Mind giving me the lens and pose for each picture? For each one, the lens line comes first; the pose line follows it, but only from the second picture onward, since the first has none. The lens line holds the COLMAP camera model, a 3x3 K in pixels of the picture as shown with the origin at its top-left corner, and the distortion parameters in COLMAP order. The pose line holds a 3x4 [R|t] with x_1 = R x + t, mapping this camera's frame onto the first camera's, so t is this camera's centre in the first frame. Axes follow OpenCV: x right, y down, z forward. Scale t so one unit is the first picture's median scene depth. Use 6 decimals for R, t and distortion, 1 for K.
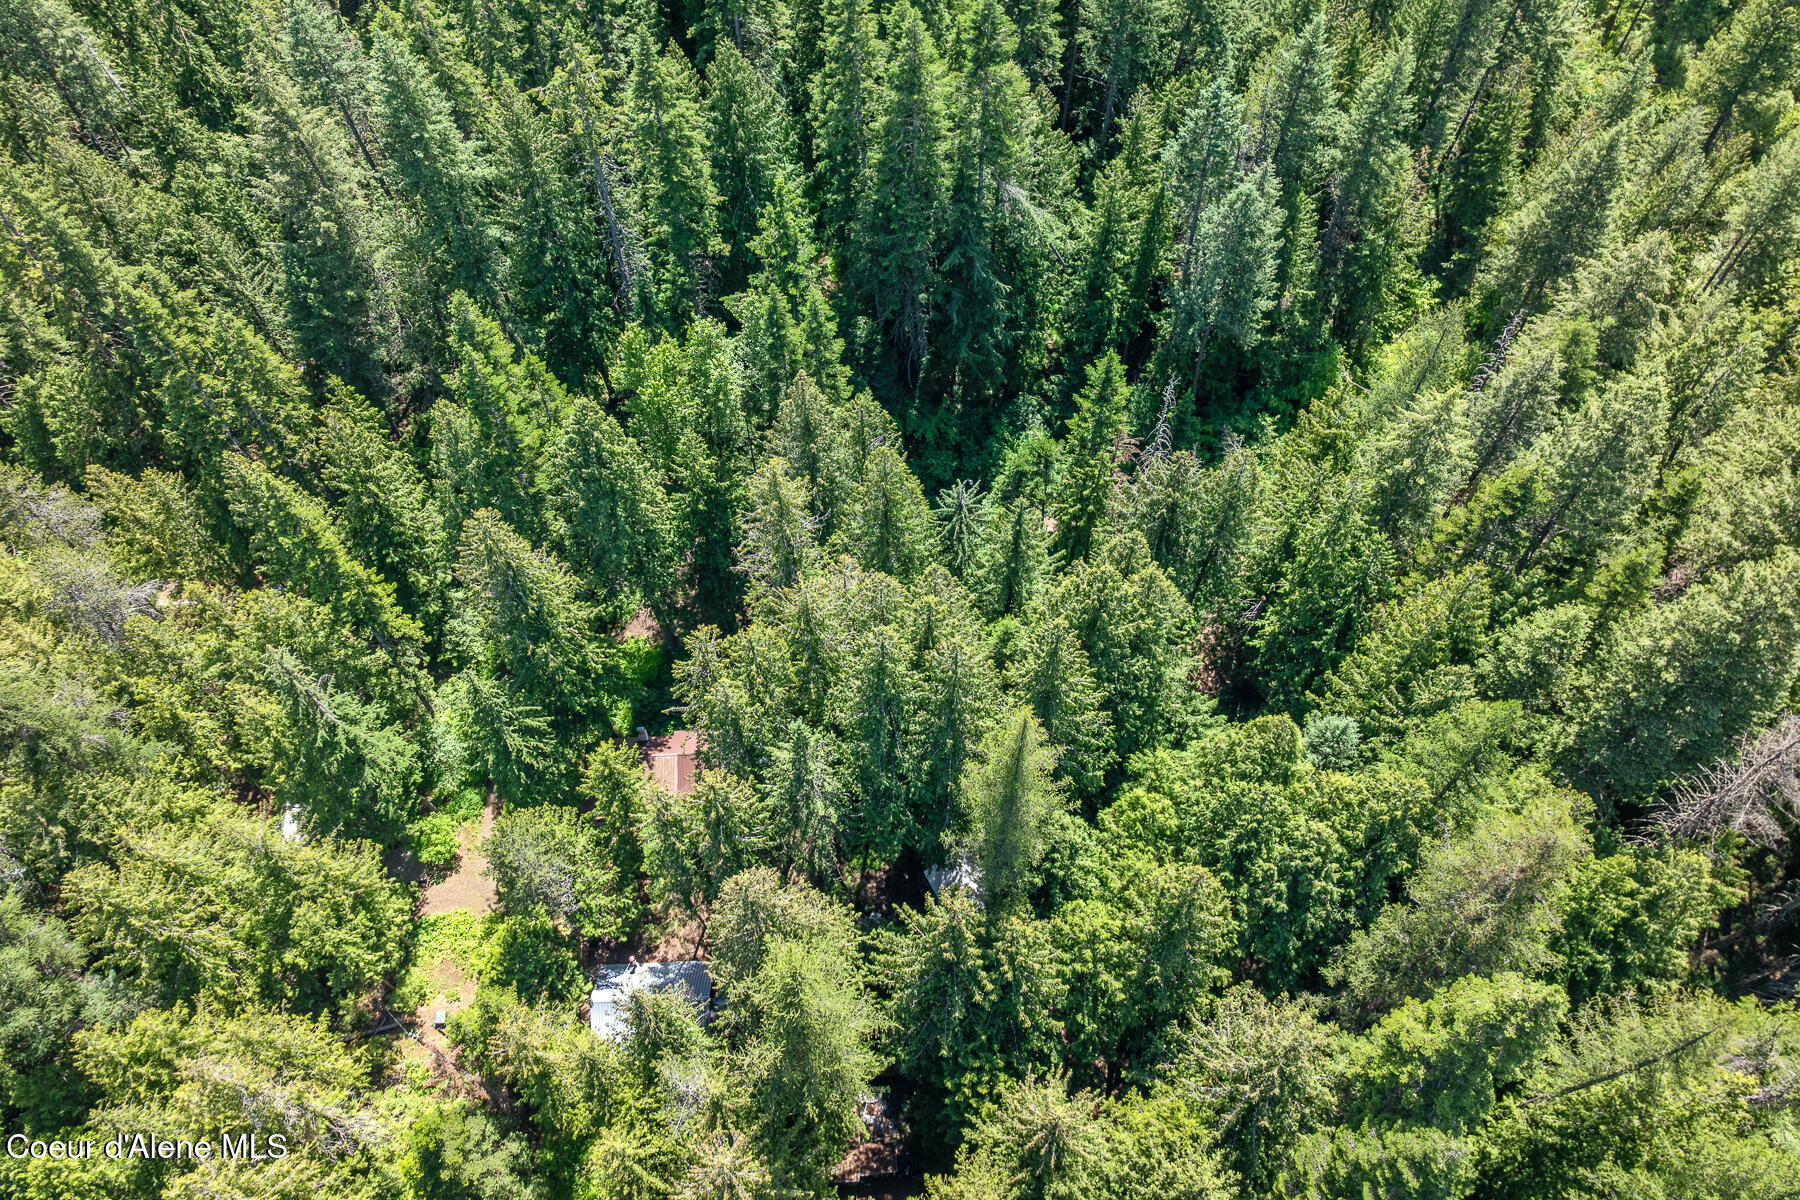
lens RADIAL K [[1258.0, 0, 893.9], [0, 1258.0, 523.2], [0, 0, 1]] dist [-0.002797, 0.013508]
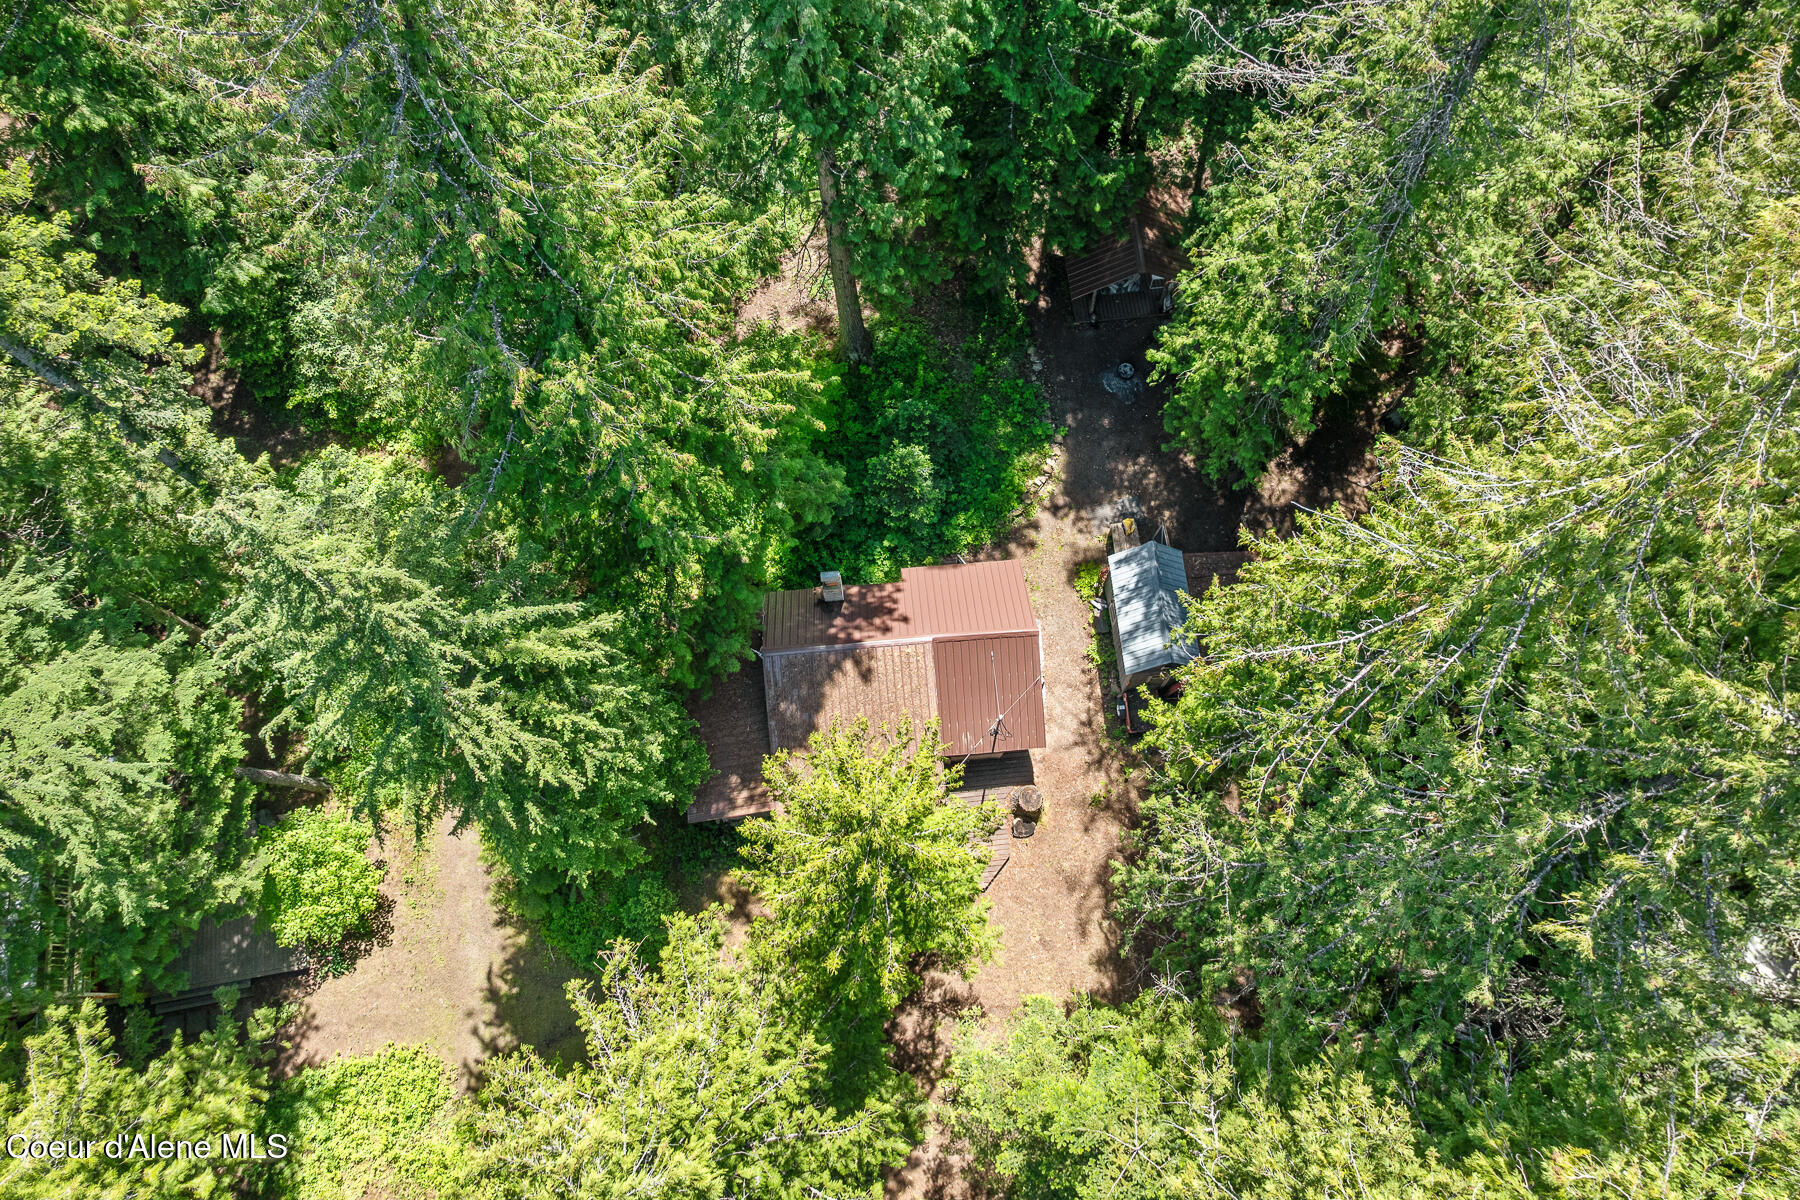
lens RADIAL K [[1258.0, 0, 893.9], [0, 1258.0, 523.2], [0, 0, 1]] dist [-0.002797, 0.013508]
pose [[0.999533, -0.029265, 0.008836, -0.190702], [0.026363, 0.971517, 0.235499, 0.061609], [-0.015476, -0.235156, 0.971834, 0.656655]]
